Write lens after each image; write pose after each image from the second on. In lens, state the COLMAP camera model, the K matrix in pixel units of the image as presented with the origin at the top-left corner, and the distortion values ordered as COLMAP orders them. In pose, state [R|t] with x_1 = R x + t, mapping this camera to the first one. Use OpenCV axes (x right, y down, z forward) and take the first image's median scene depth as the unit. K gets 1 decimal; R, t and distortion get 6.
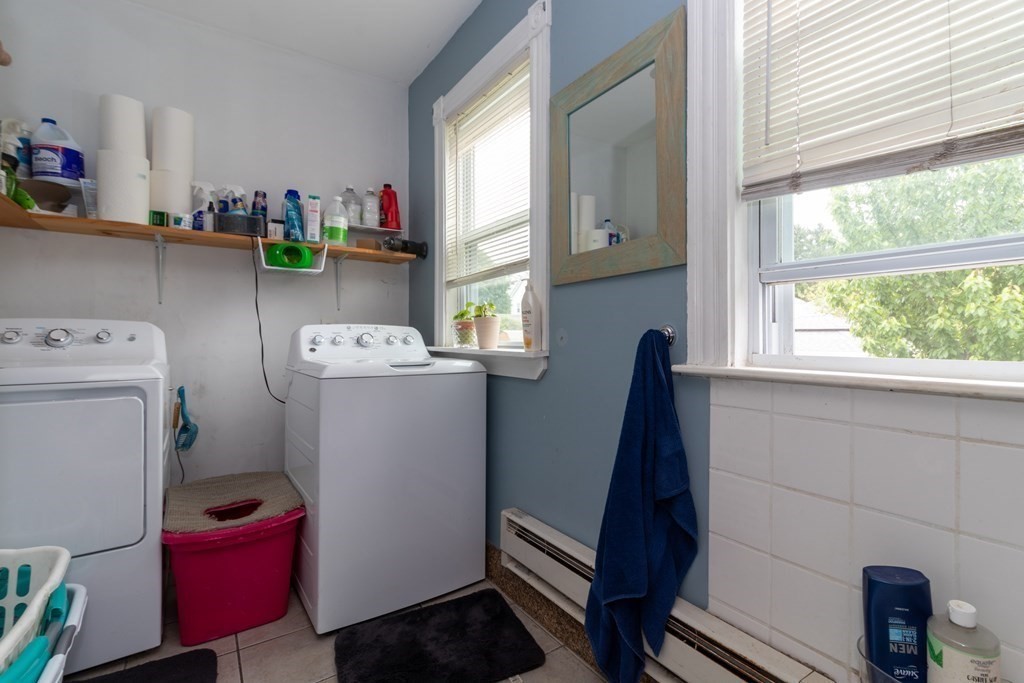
lens RADIAL K [[465.2, 0, 527.8], [0, 465.2, 338.1], [0, 0, 1]] dist [0.010523, 0.000258]
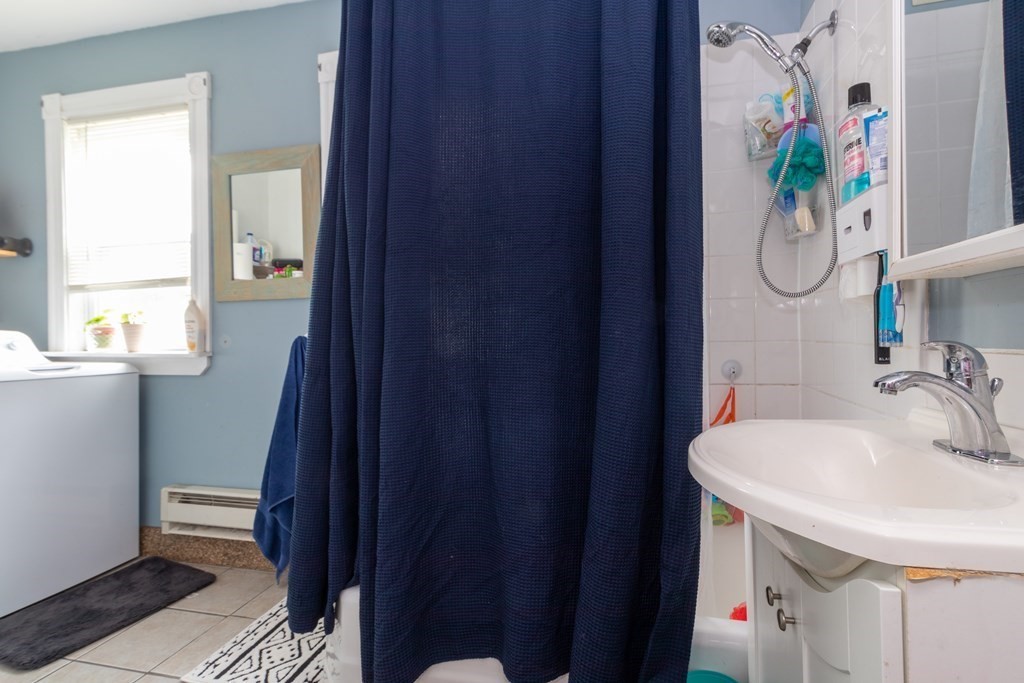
lens RADIAL K [[465.2, 0, 527.8], [0, 465.2, 338.1], [0, 0, 1]] dist [0.010523, 0.000258]
pose [[0.741981, -0.008850, 0.670363, -0.165538], [0.009085, 0.999954, 0.003145, -0.005966], [-0.670360, 0.003757, 0.742027, -0.518596]]
